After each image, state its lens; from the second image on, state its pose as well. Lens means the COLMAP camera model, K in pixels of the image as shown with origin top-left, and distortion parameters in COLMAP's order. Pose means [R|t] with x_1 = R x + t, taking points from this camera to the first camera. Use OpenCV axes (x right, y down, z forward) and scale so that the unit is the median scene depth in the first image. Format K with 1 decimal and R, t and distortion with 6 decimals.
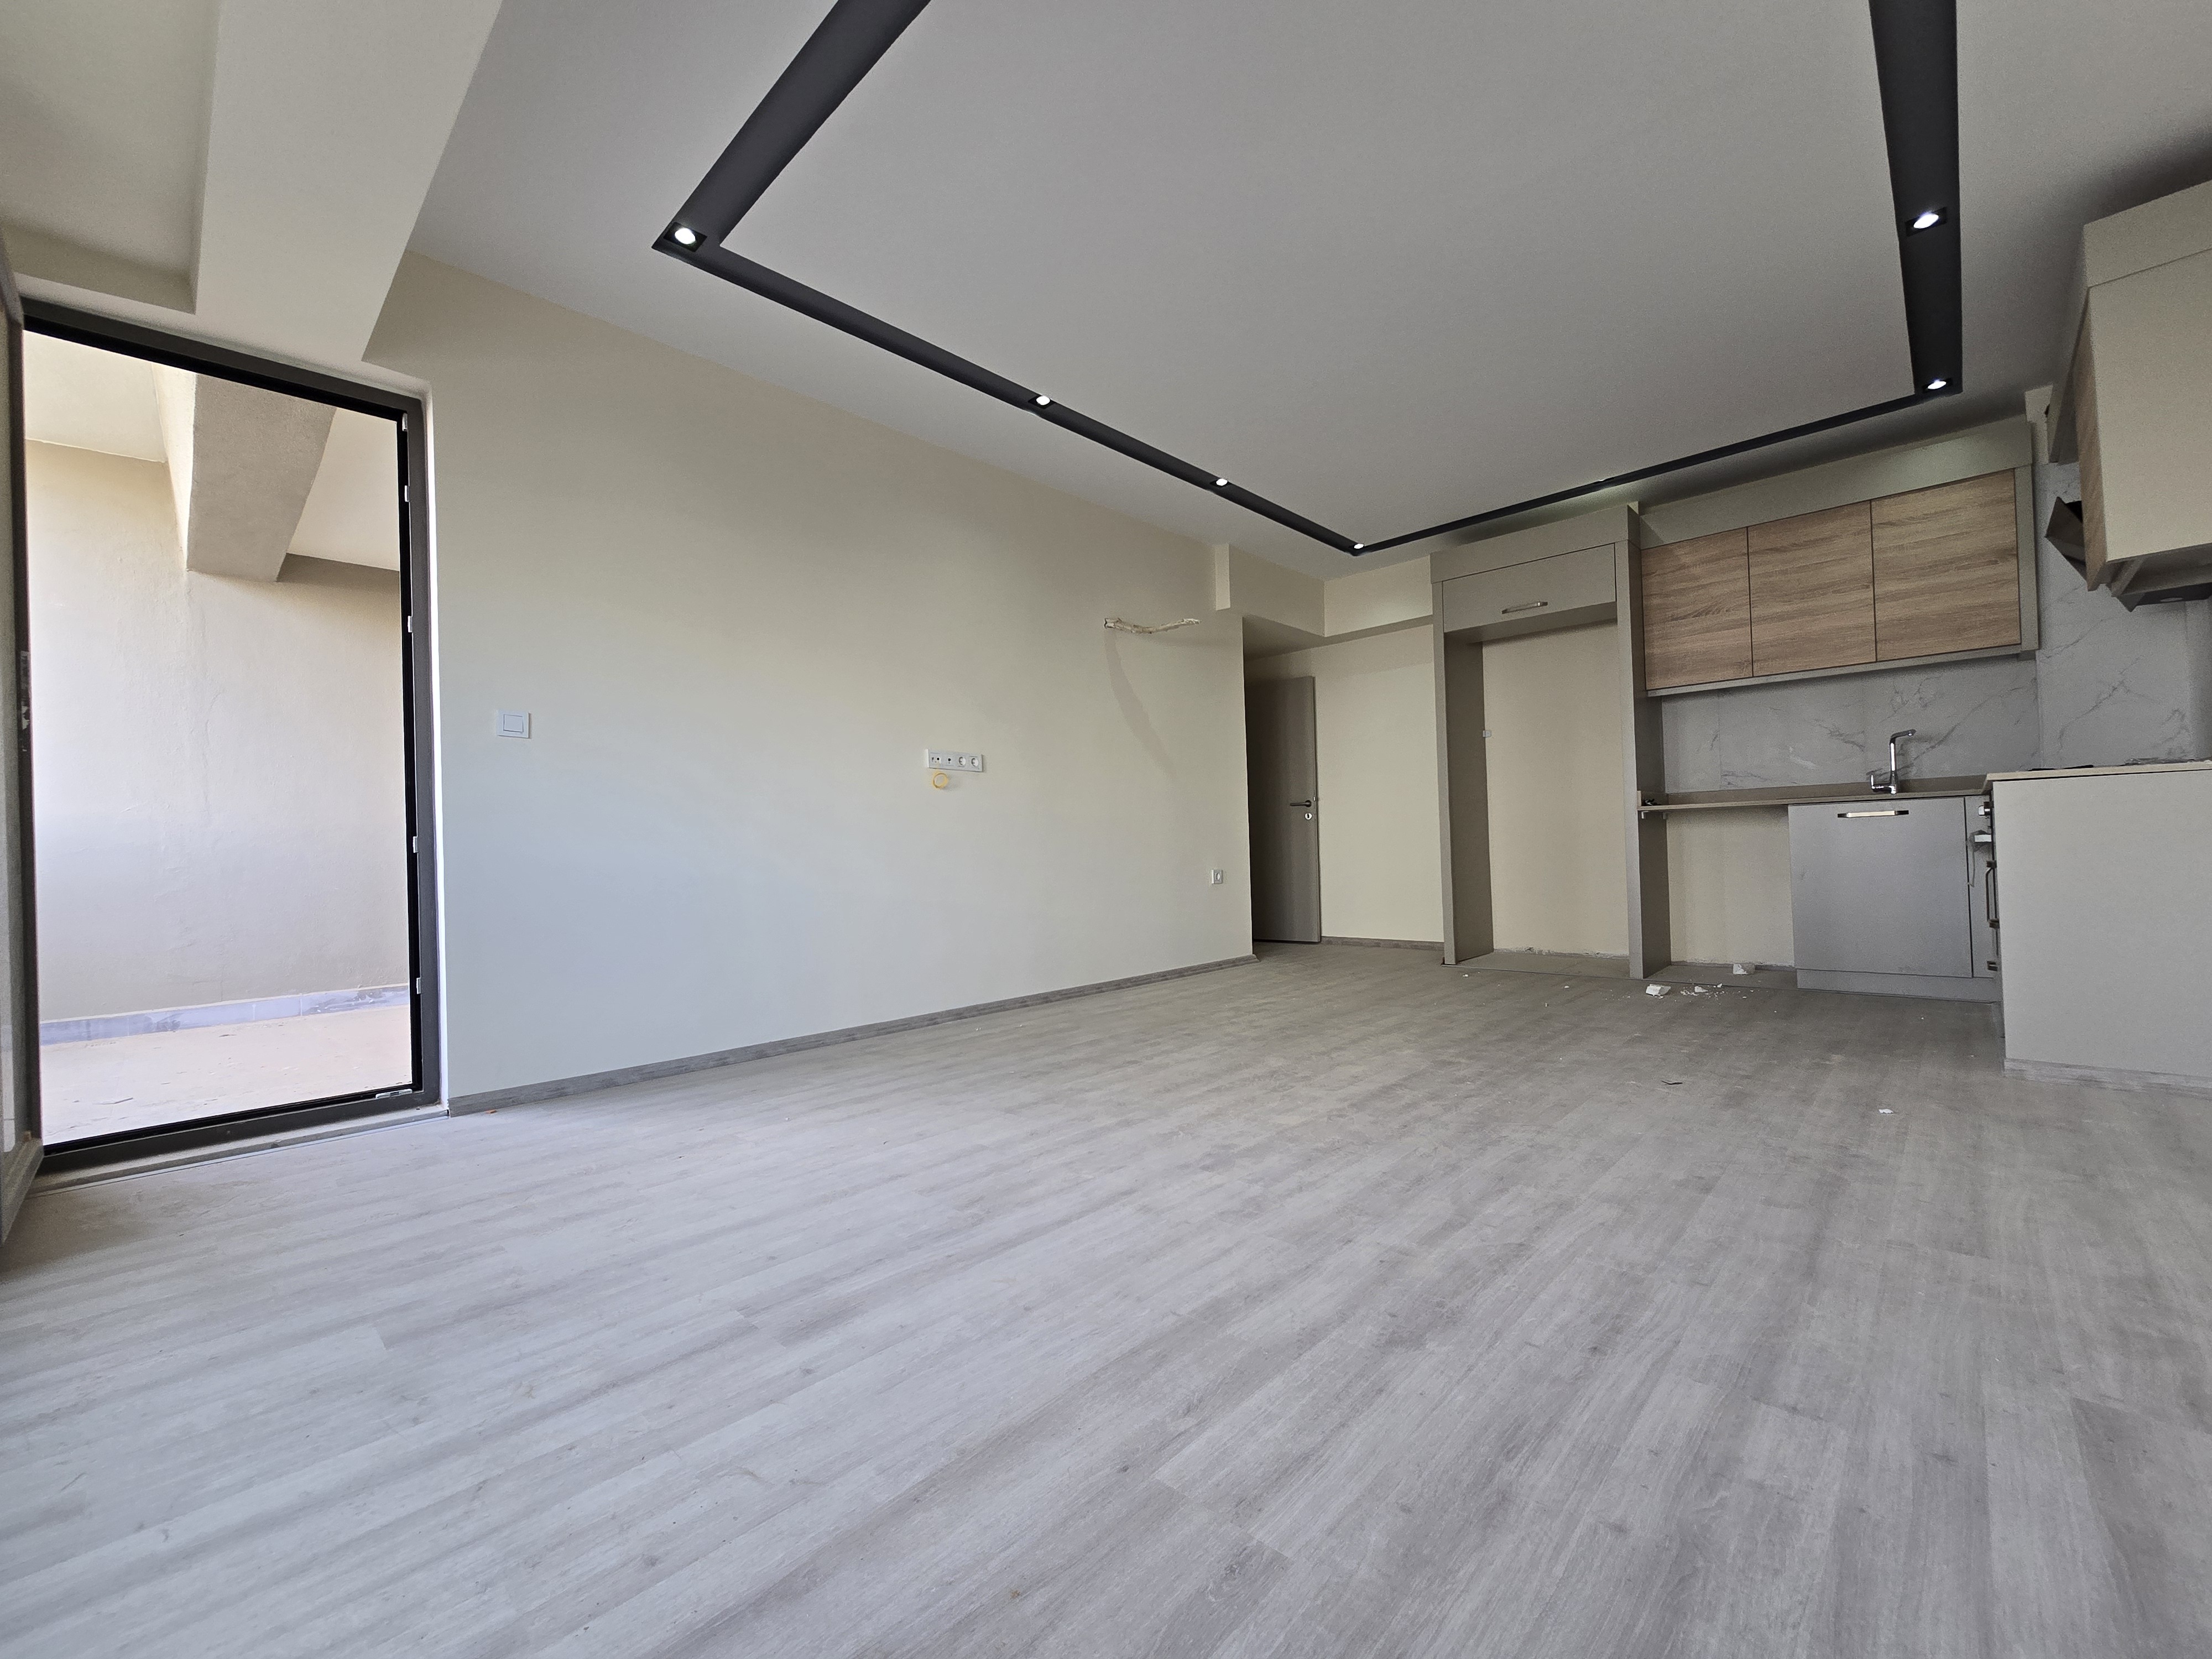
lens RADIAL K [[914.1, 0, 1105.7], [0, 914.1, 835.1], [0, 0, 1]] dist [-0.002012, -0.000350]
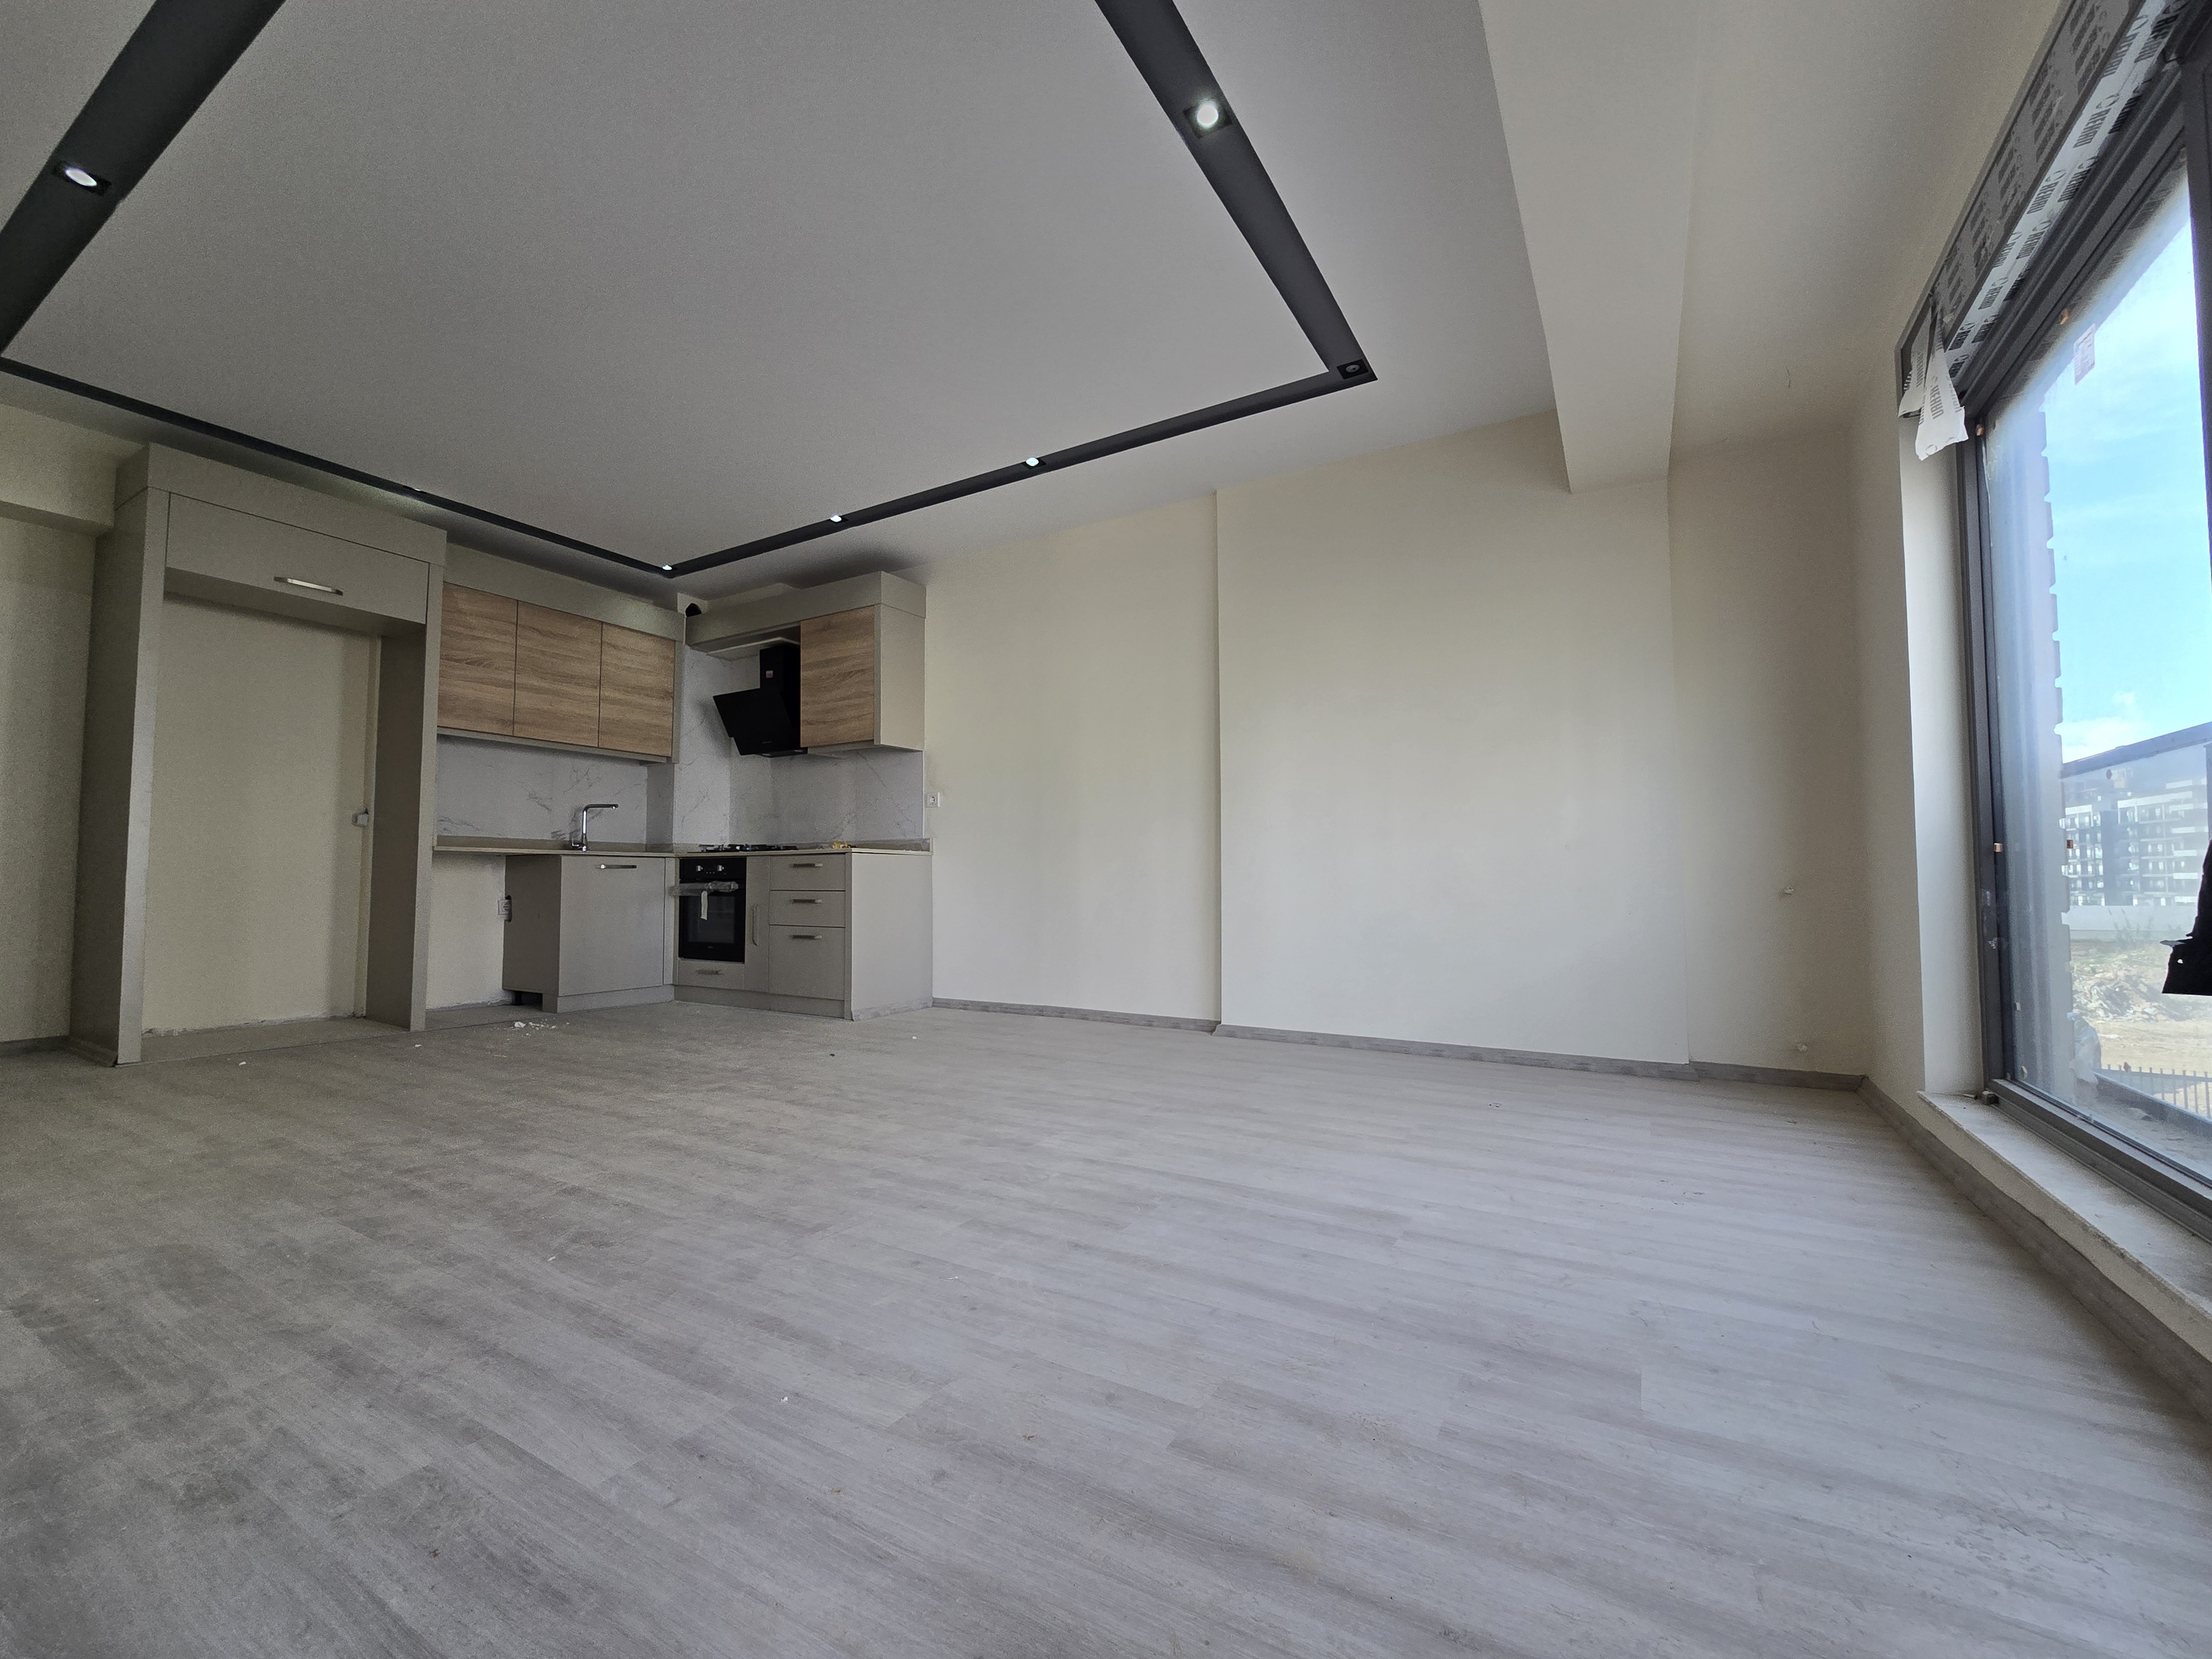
lens RADIAL K [[914.1, 0, 1105.7], [0, 914.1, 835.1], [0, 0, 1]] dist [-0.002012, -0.000350]
pose [[-0.232365, 0.082361, 0.969135, -0.880622], [-0.010095, 0.996150, -0.087078, 0.057939], [-0.972576, -0.030017, -0.230639, 0.964925]]
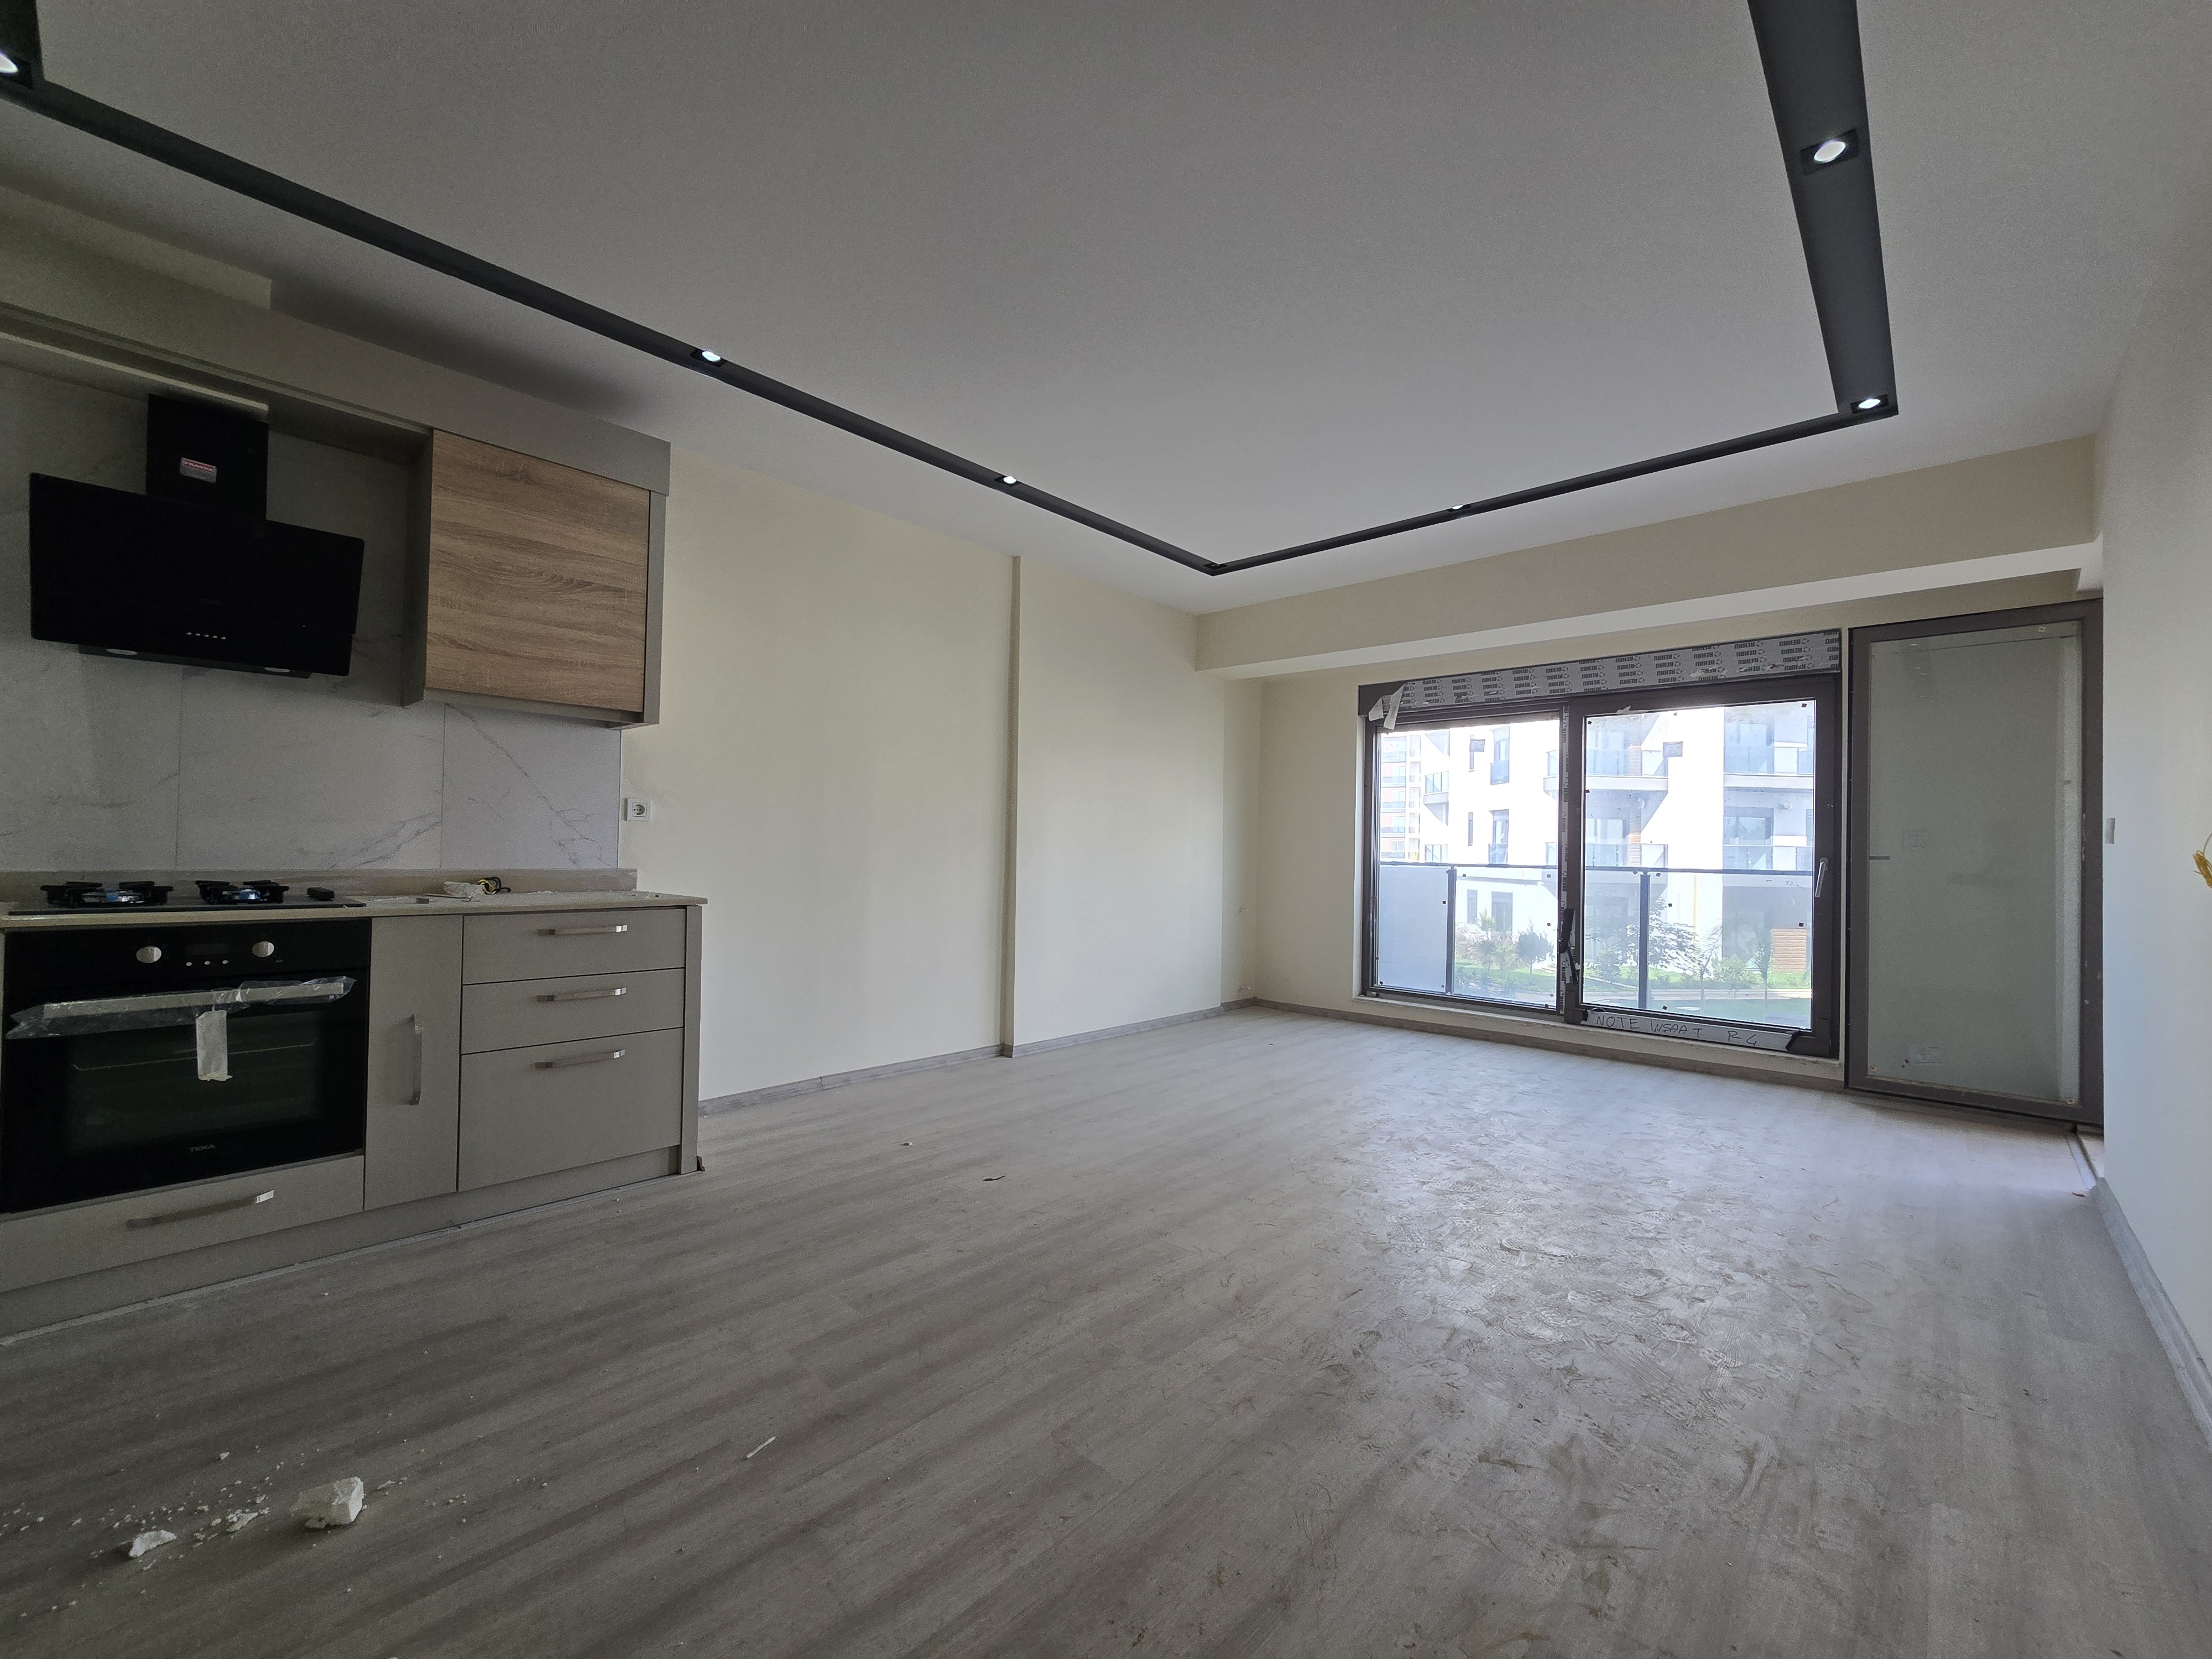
lens RADIAL K [[914.1, 0, 1105.7], [0, 914.1, 835.1], [0, 0, 1]] dist [-0.002012, -0.000350]
pose [[-0.999311, 0.013363, -0.034618, 0.561225], [0.014609, 0.999244, -0.036016, -0.102602], [0.034111, -0.036496, -0.998751, 2.210930]]
